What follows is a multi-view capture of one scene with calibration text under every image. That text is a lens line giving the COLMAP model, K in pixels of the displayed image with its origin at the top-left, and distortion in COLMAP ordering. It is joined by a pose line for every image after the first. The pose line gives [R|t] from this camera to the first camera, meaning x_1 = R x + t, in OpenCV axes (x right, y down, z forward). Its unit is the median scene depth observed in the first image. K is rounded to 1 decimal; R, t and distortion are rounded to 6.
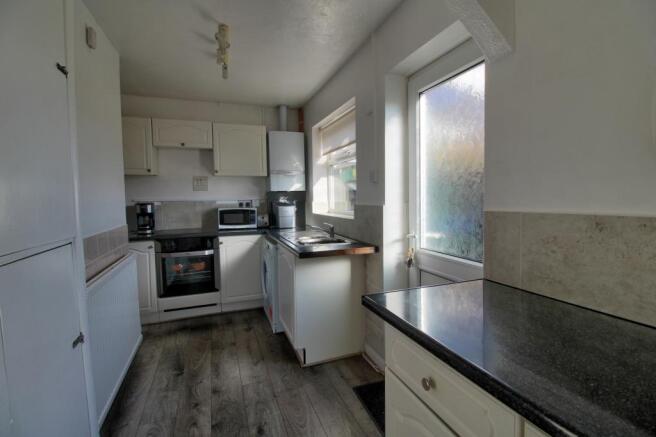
lens RADIAL K [[303.8, 0, 328.1], [0, 303.8, 212.7], [0, 0, 1]] dist [-0.014969, -0.000083]
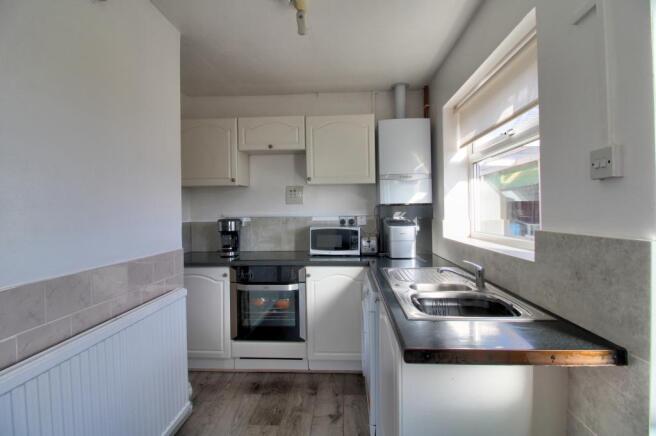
lens RADIAL K [[303.8, 0, 328.1], [0, 303.8, 212.2], [0, 0, 1]] dist [-0.014969, -0.000083]
pose [[0.914287, 0.003622, -0.405050, -0.014135], [-0.021931, 0.998936, -0.040572, -0.021783], [0.404472, 0.045978, 0.913394, 0.321123]]
